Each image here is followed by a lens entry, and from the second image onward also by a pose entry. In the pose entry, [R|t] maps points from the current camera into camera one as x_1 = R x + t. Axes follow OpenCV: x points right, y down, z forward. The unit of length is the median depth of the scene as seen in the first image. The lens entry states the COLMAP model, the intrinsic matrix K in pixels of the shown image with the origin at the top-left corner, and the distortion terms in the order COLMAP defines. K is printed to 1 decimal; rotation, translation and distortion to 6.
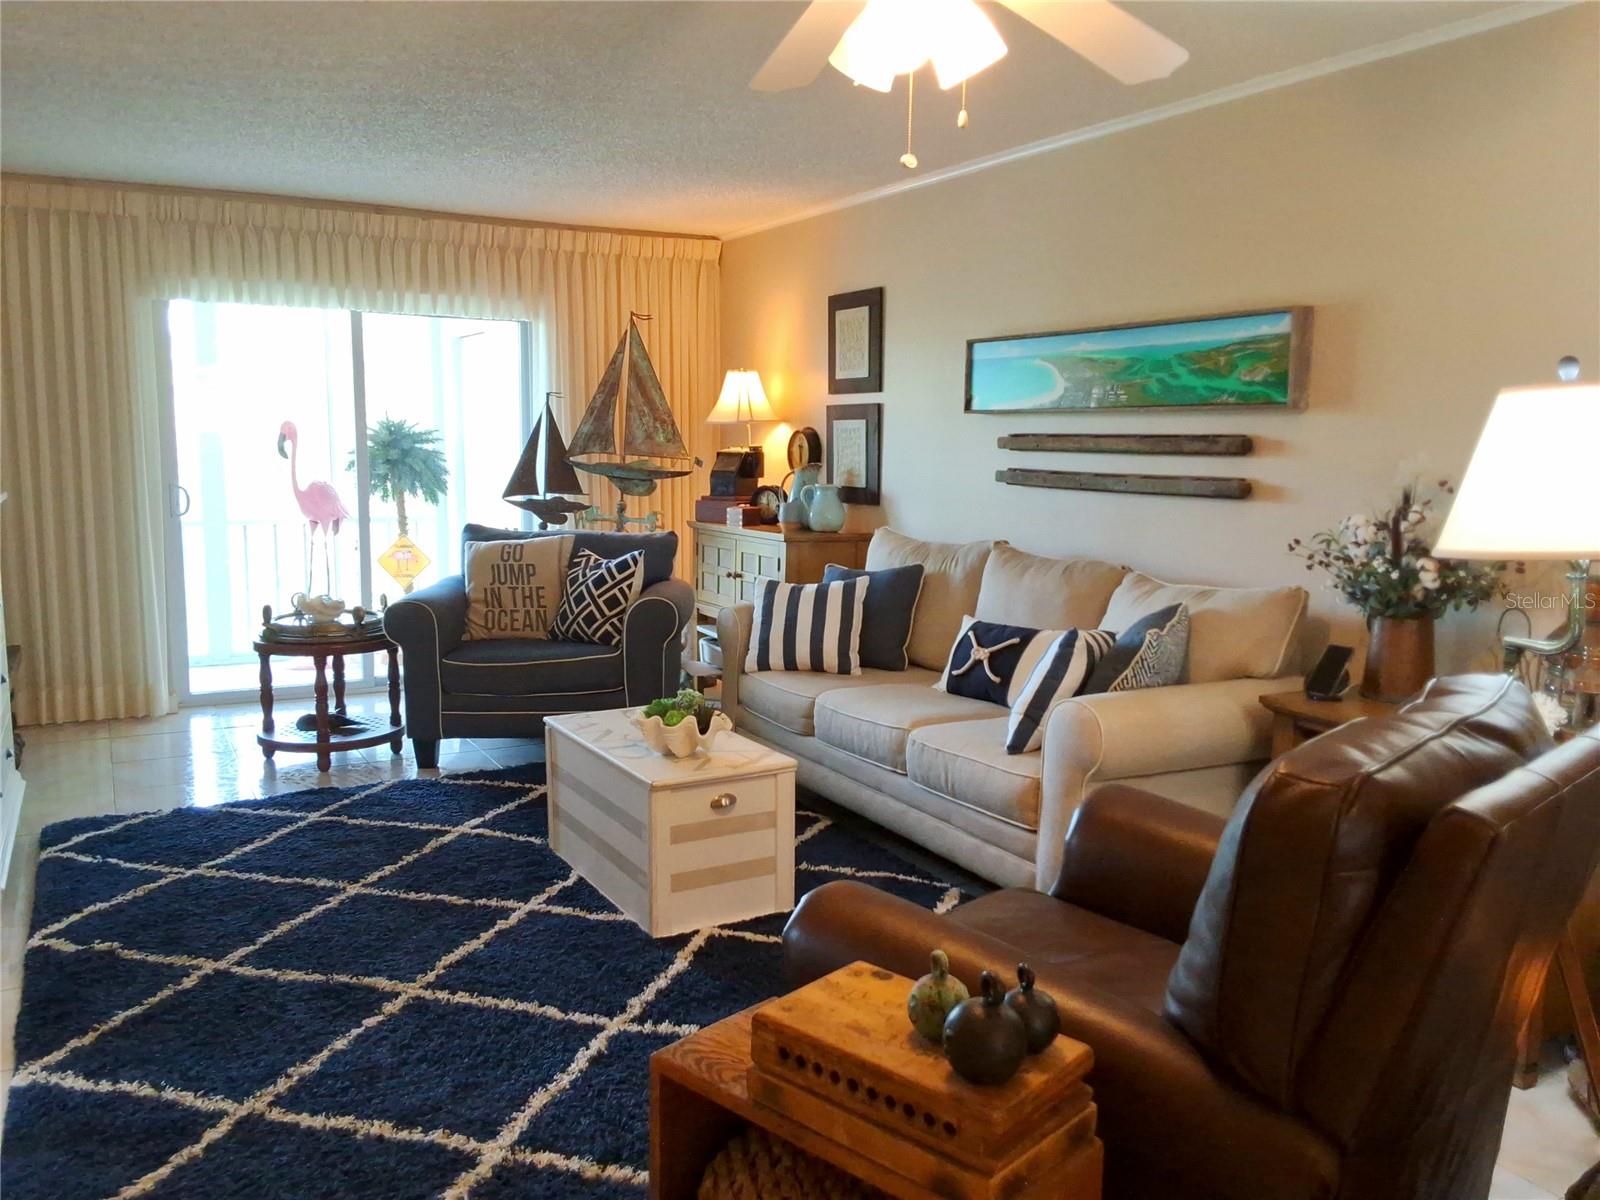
lens RADIAL K [[1286.6, 0, 801.3], [0, 1286.6, 614.2], [0, 0, 1]] dist [0.103619, -0.133915]
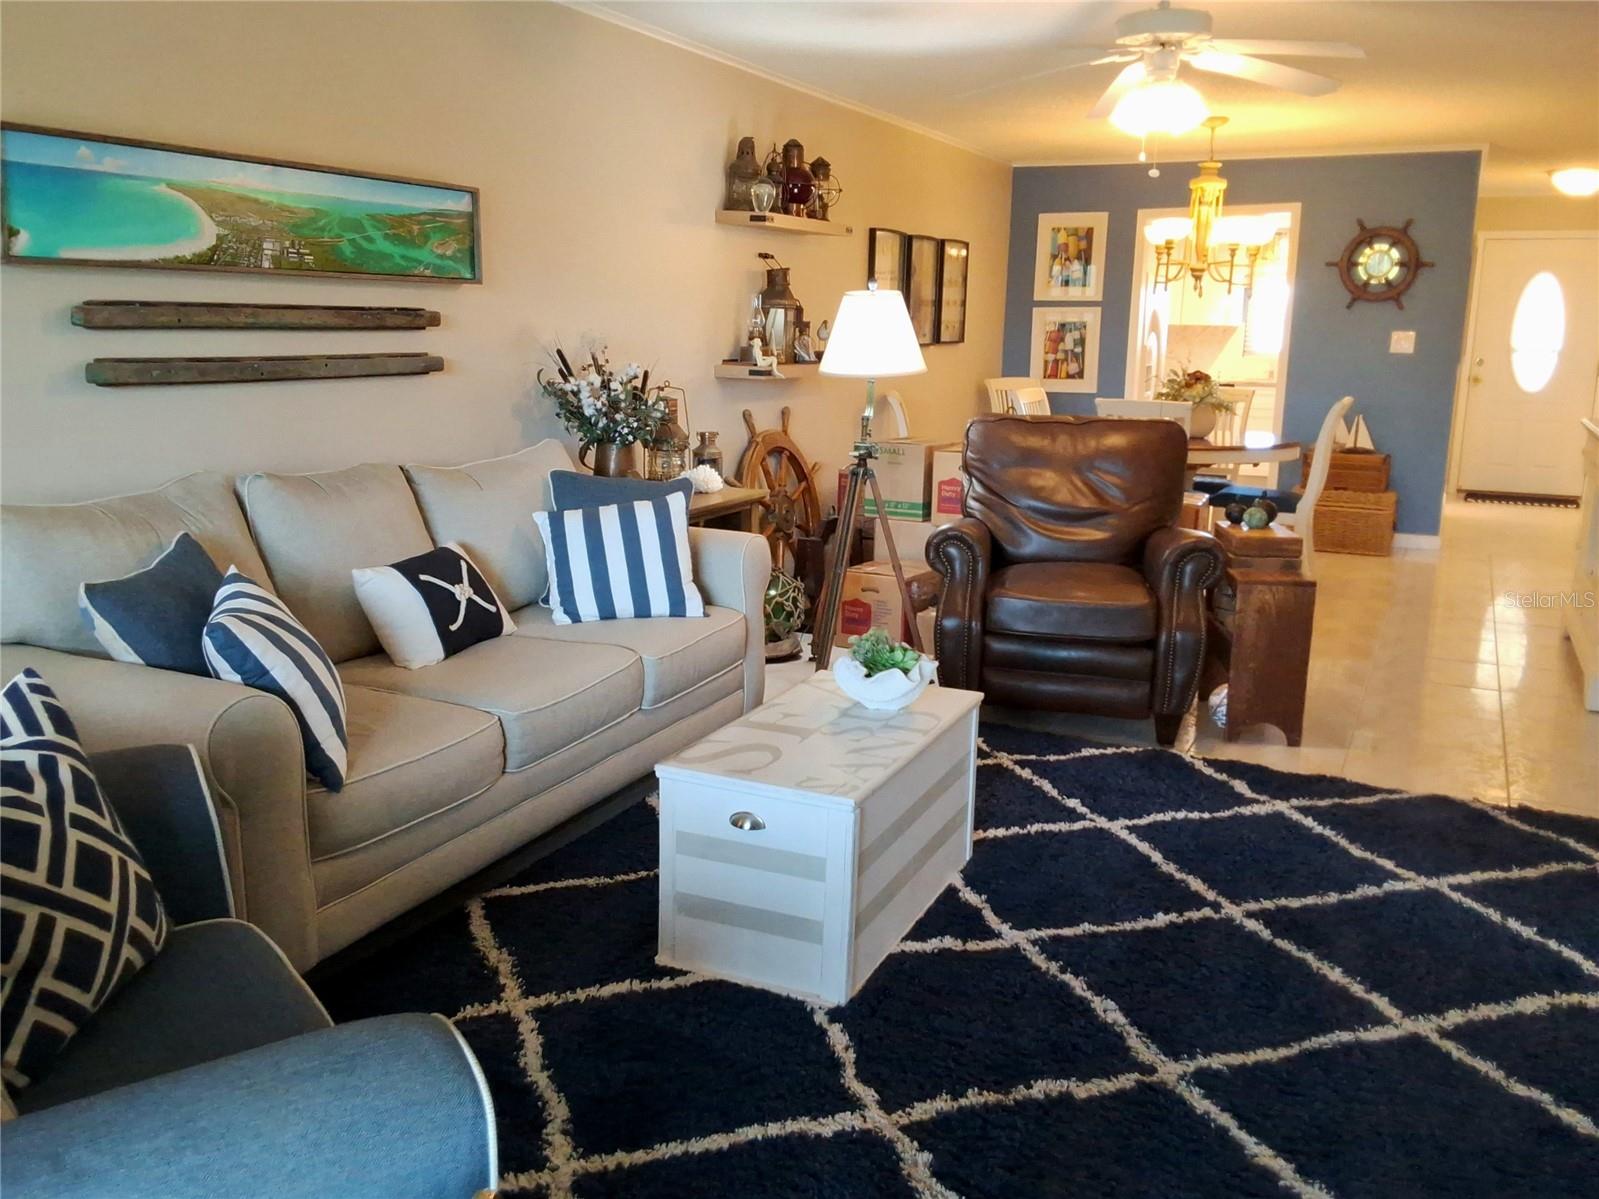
lens RADIAL K [[1285.8, 0, 809.8], [0, 1285.8, 603.7], [0, 0, 1]] dist [0.103619, -0.133915]
pose [[-0.576190, -0.191441, 0.794579, -0.467186], [0.097925, 0.949007, 0.299659, -0.135697], [-0.811428, 0.250470, -0.528061, 0.945612]]
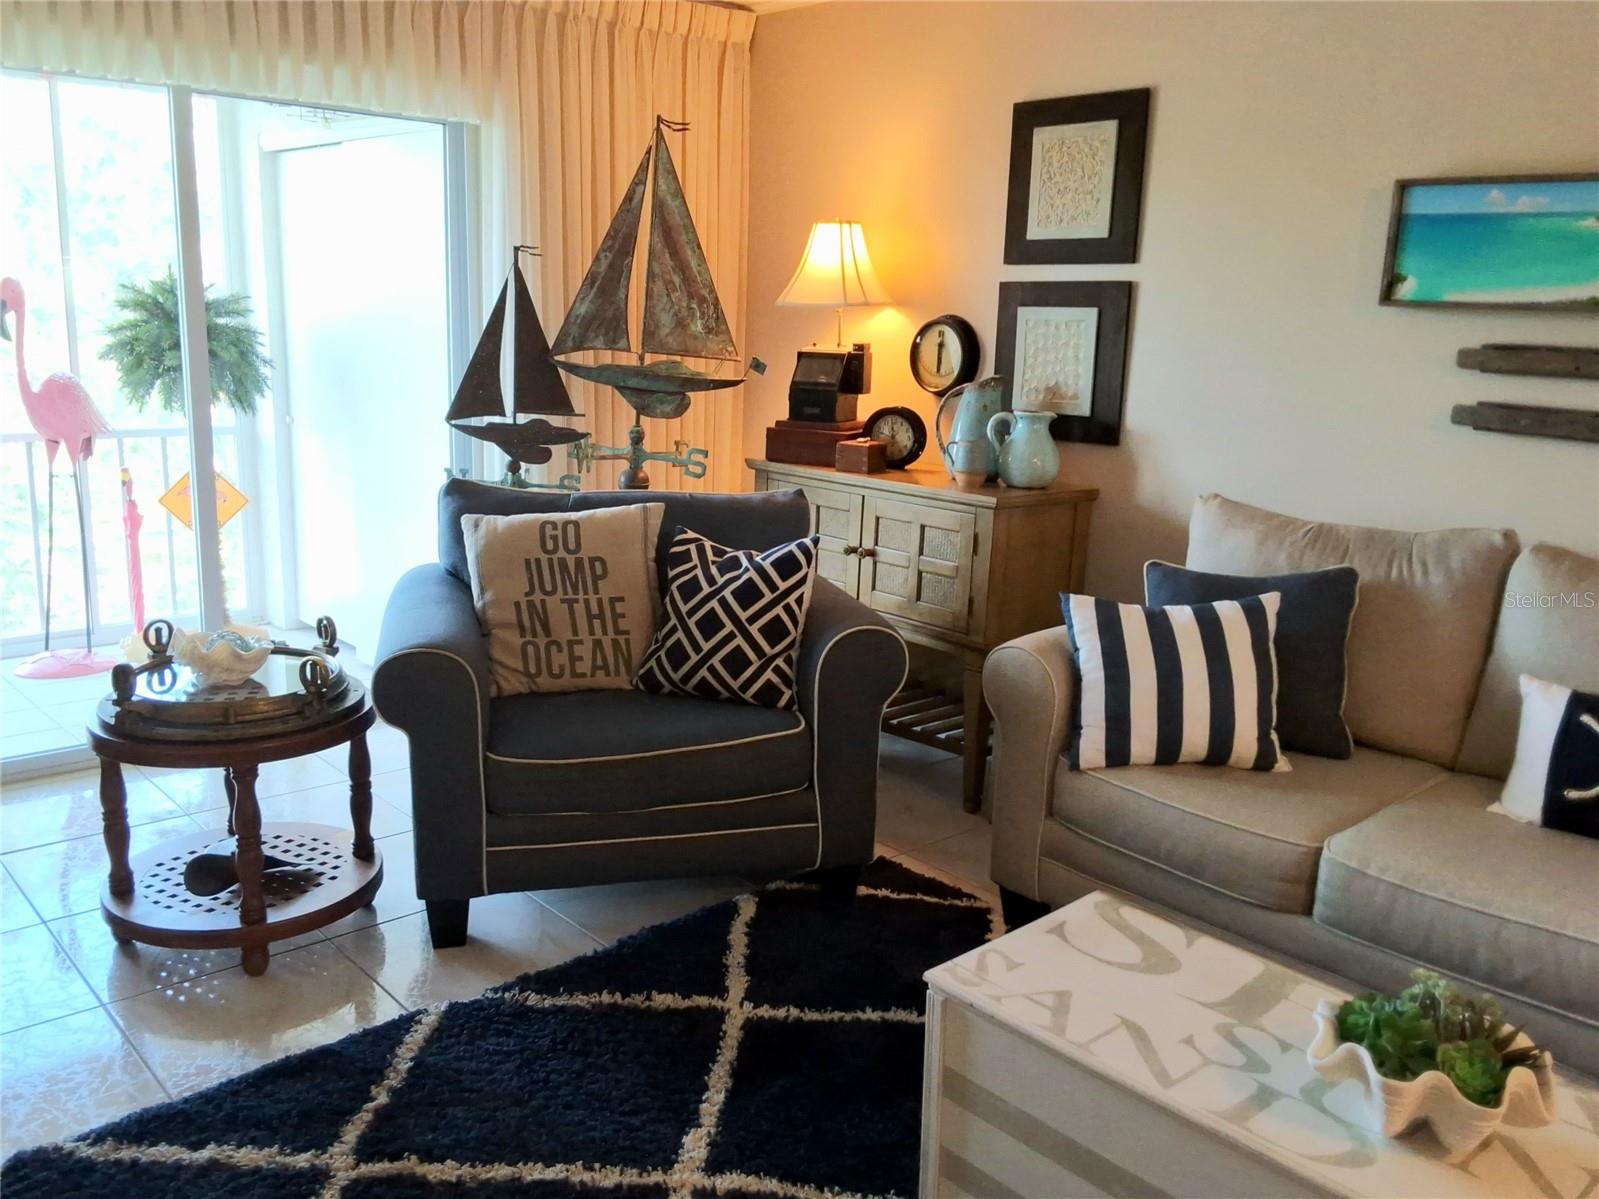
lens RADIAL K [[1285.8, 0, 776.7], [0, 1285.8, 601.8], [0, 0, 1]] dist [0.103619, -0.133915]
pose [[0.972011, -0.030473, 0.232949, -0.262384], [0.008765, 0.995565, 0.093664, -0.071086], [-0.234770, -0.089001, 0.967968, 0.425566]]
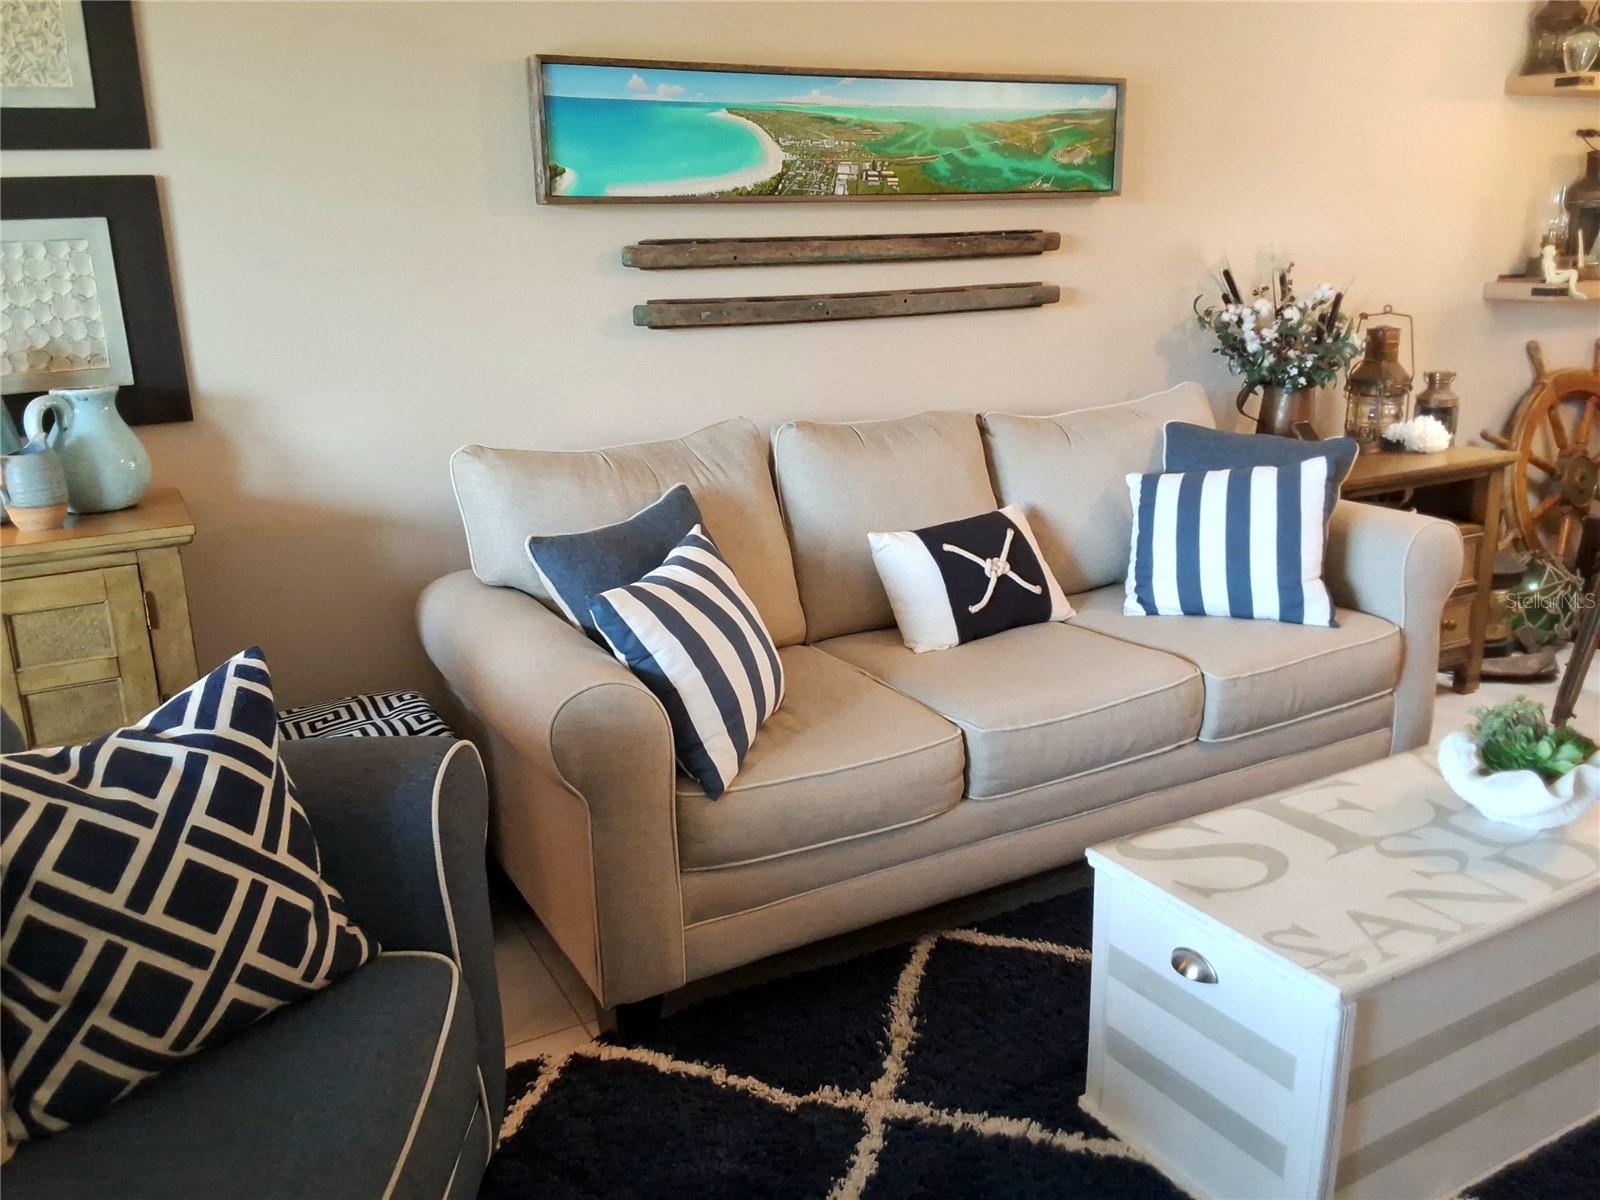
lens RADIAL K [[1286.6, 0, 782.7], [0, 1286.6, 604.1], [0, 0, 1]] dist [0.103619, -0.133915]
pose [[0.012473, -0.271017, 0.962494, -0.390626], [0.169920, 0.949143, 0.265056, -0.112069], [-0.985379, 0.160241, 0.057890, 0.813002]]
